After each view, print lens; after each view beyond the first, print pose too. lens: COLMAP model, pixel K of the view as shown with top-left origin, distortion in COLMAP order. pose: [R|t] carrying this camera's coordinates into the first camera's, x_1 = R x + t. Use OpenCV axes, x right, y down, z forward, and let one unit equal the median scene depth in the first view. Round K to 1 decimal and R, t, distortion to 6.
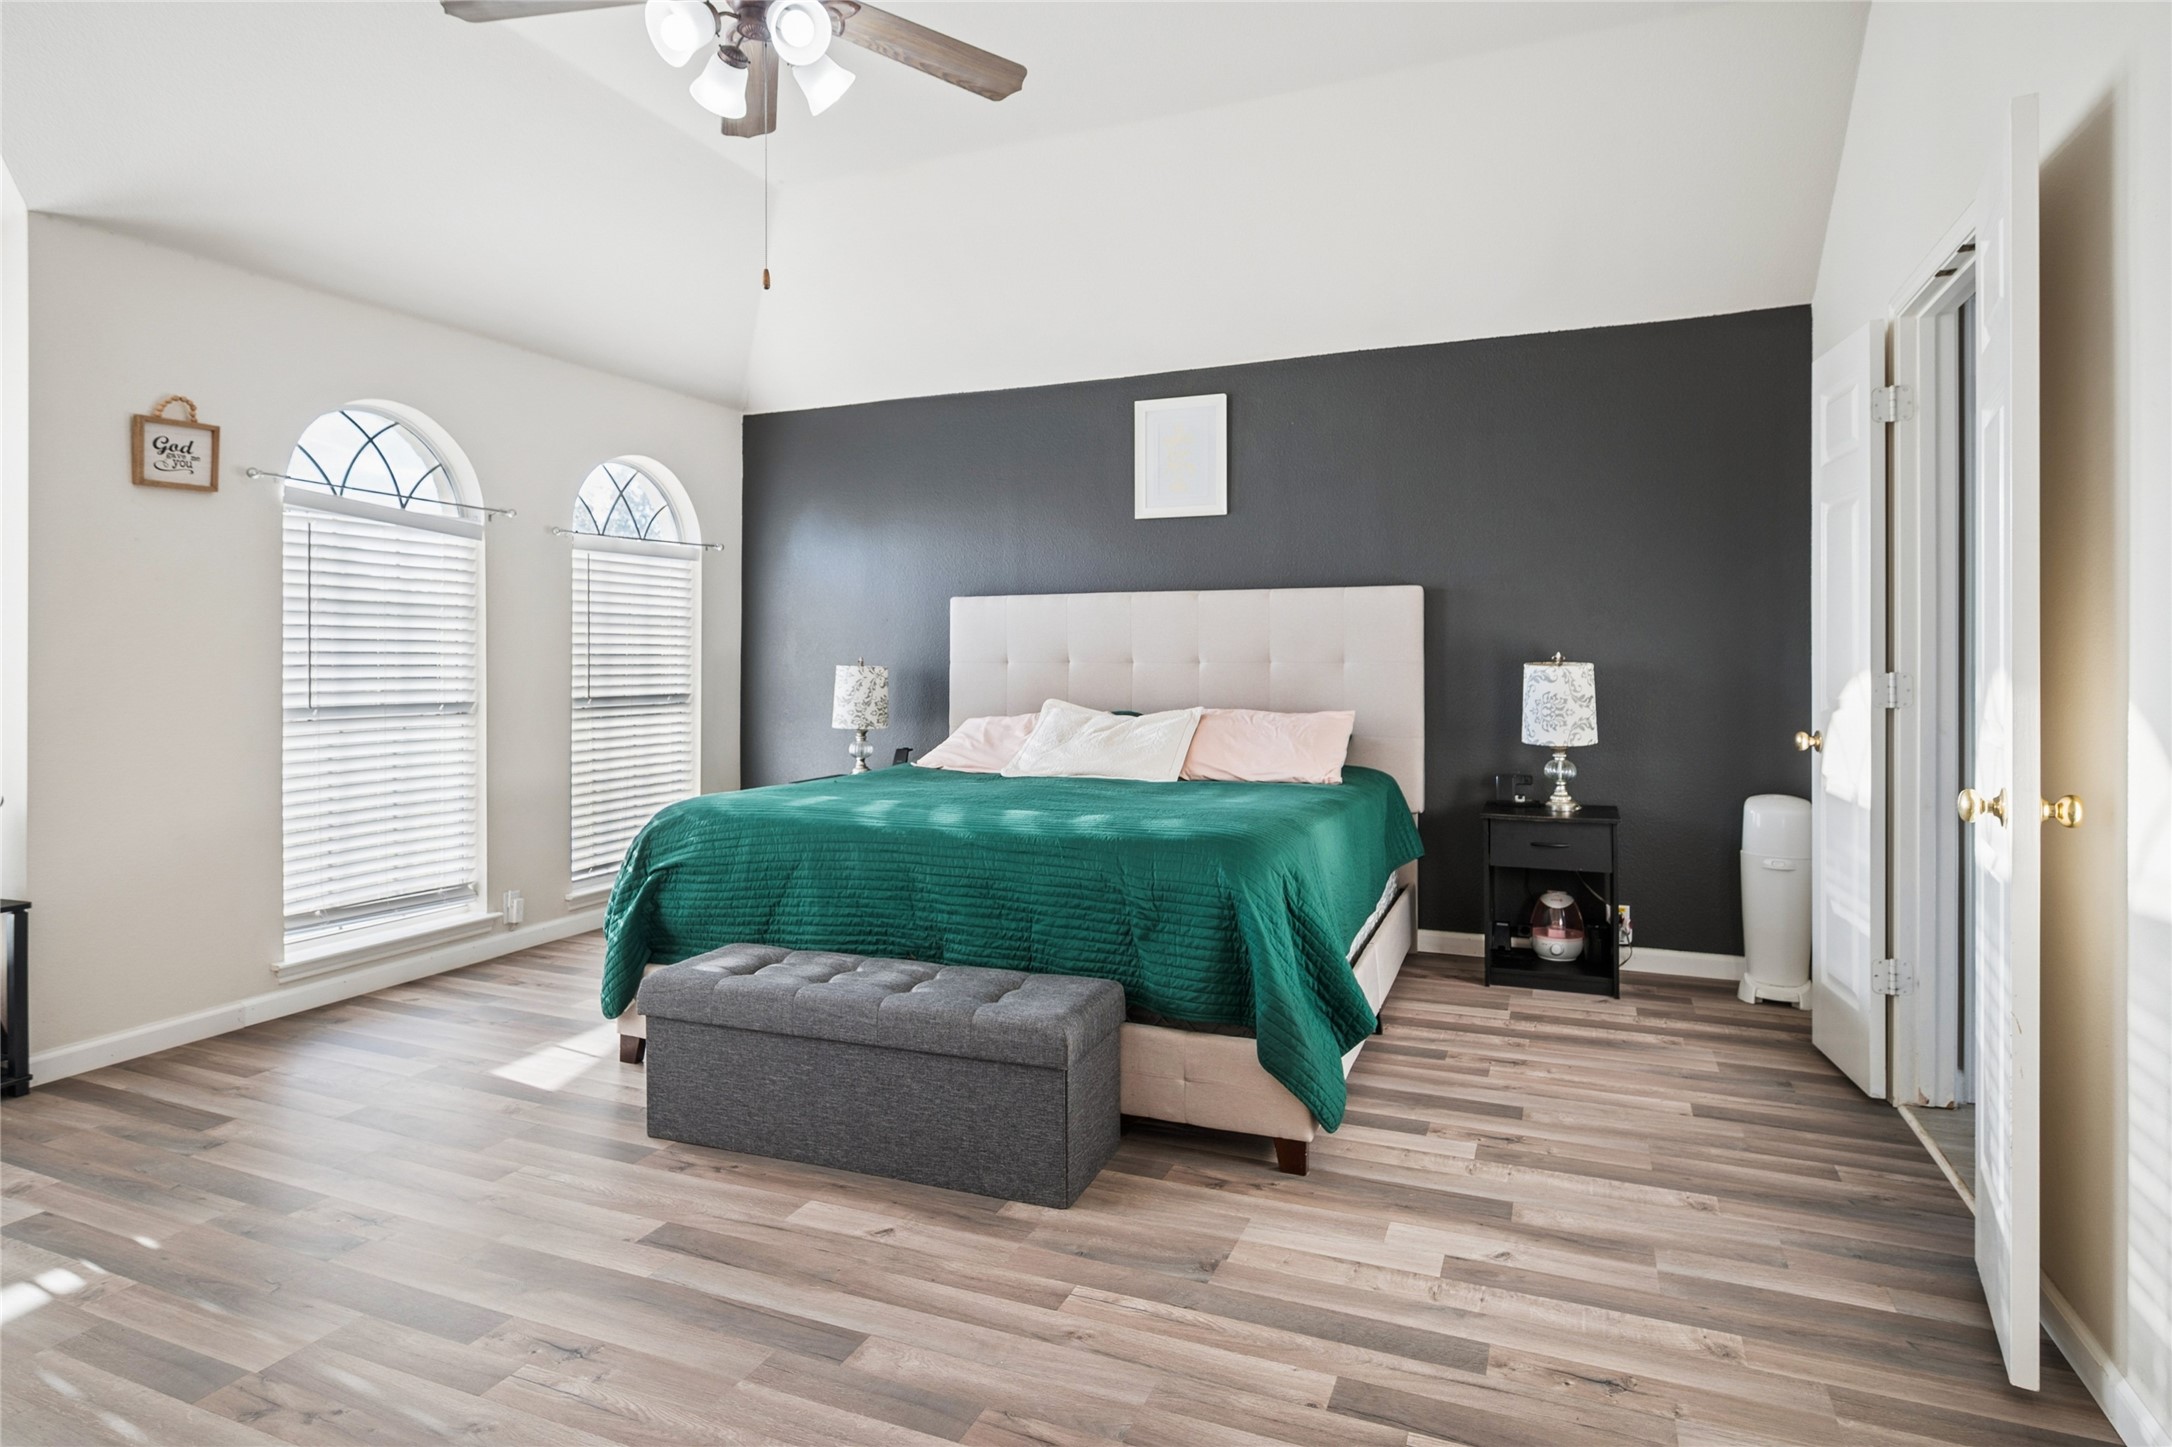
lens RADIAL K [[1206.9, 0, 1078.0], [0, 1206.9, 657.4], [0, 0, 1]] dist [-0.001050, -0.001329]
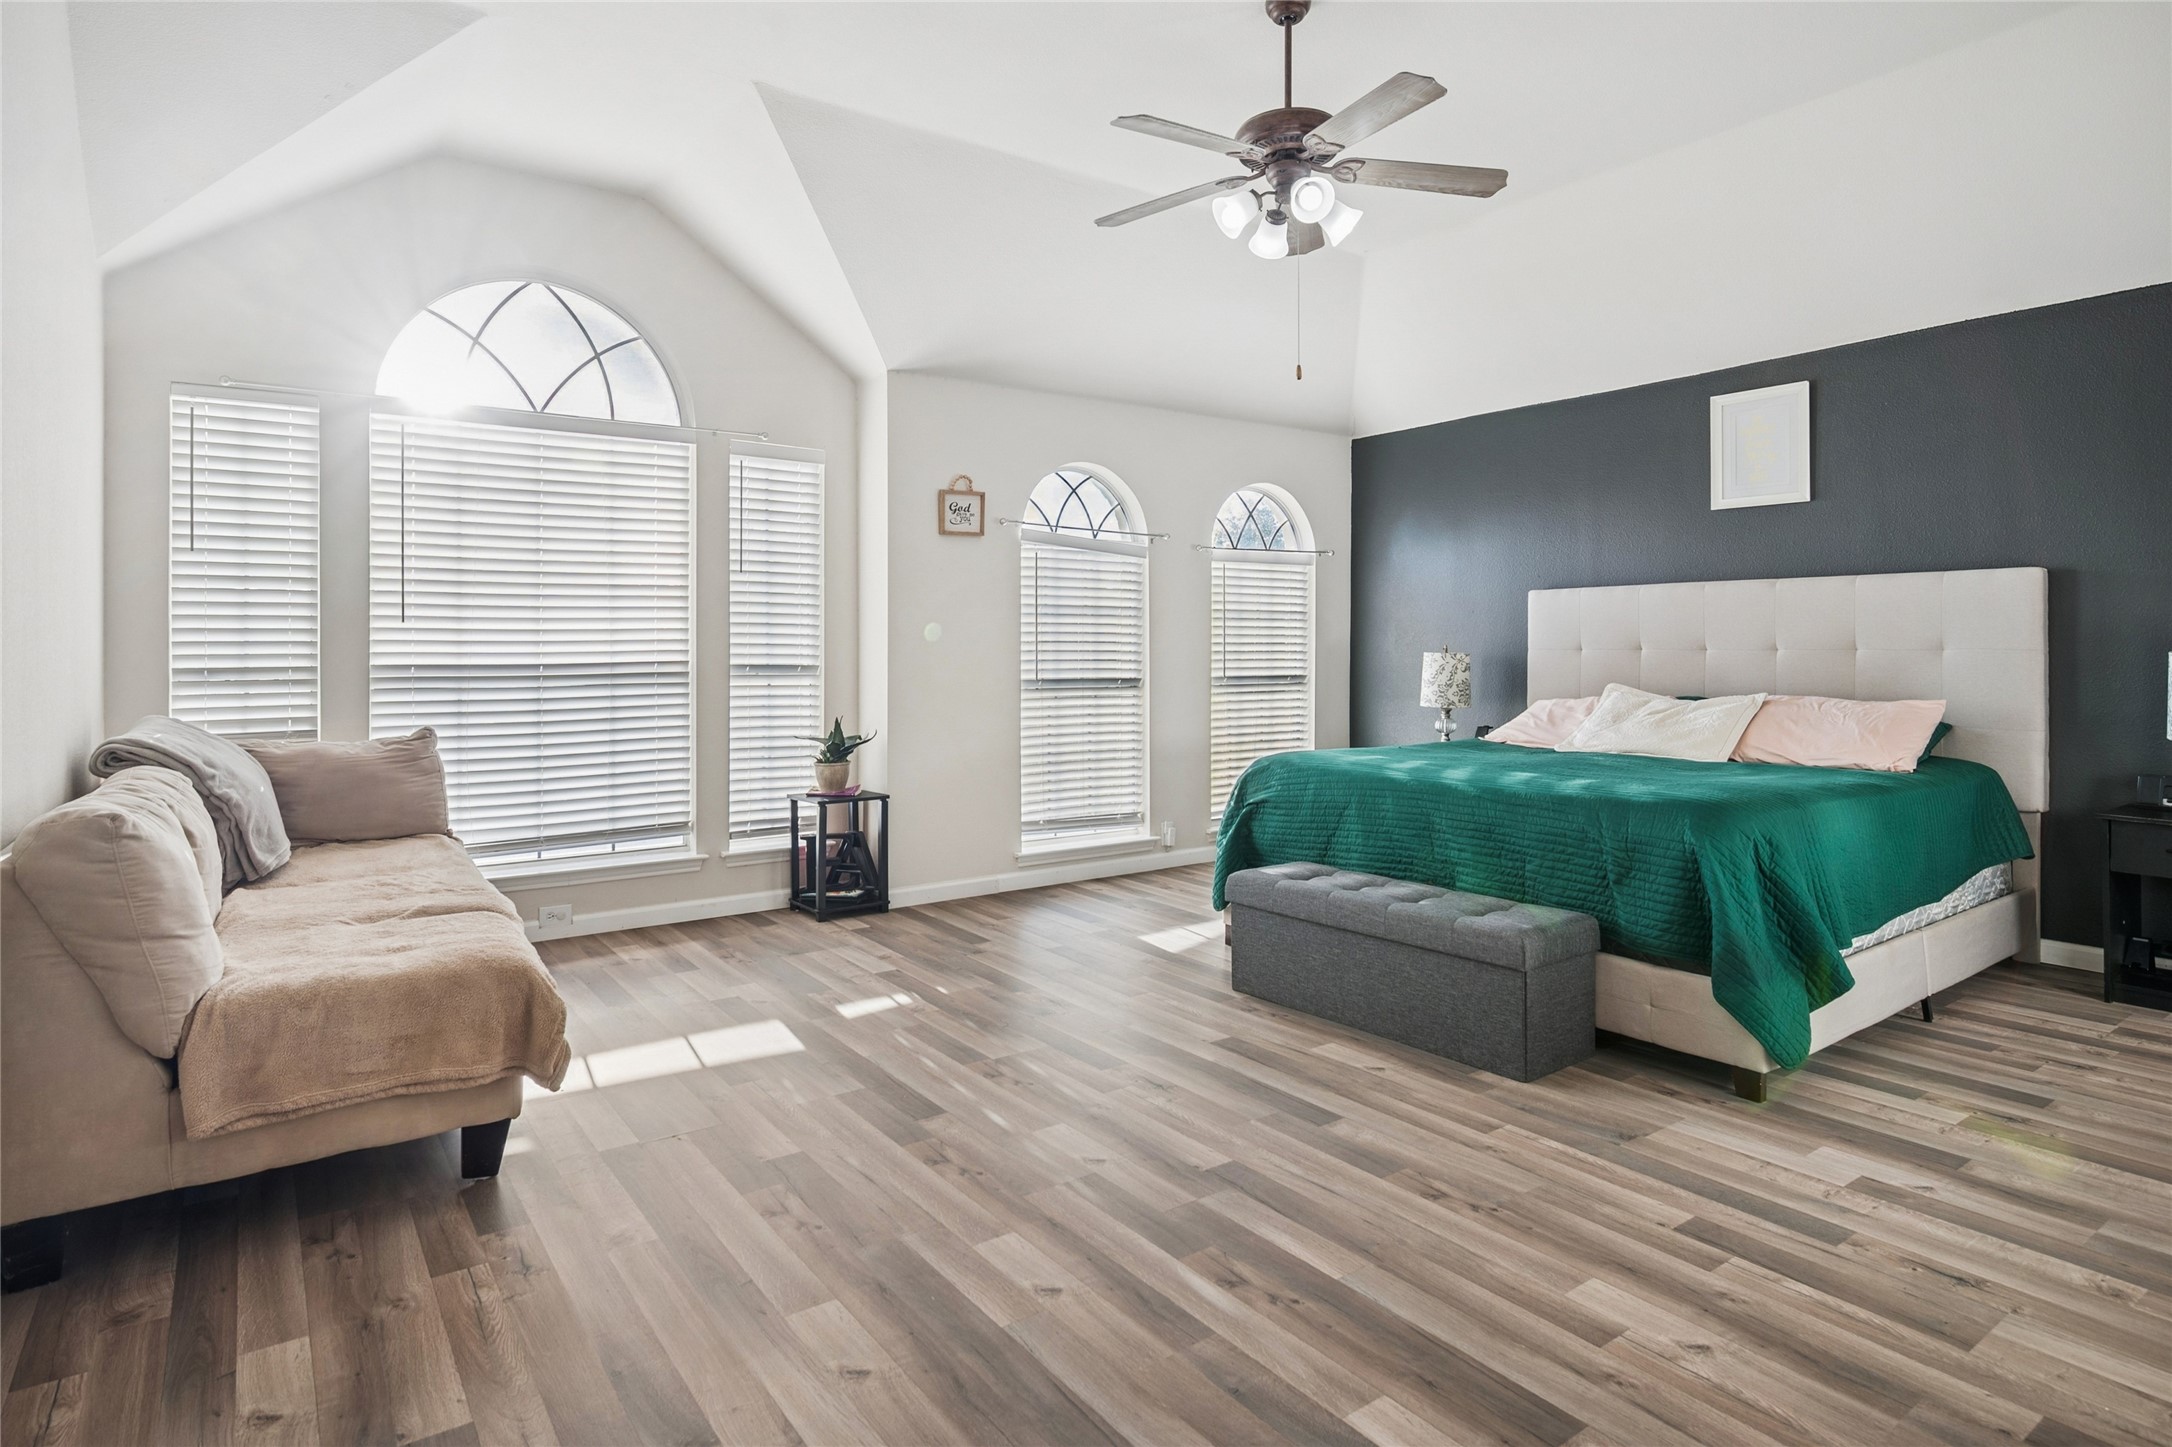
lens RADIAL K [[1176.0, 0, 1086.8], [0, 1176.0, 644.1], [0, 0, 1]] dist [-0.000152, -0.000462]
pose [[0.855920, -0.001293, -0.517106, 0.202456], [0.000490, 0.999998, -0.001690, 0.001588], [0.517108, 0.001193, 0.855920, -0.248432]]
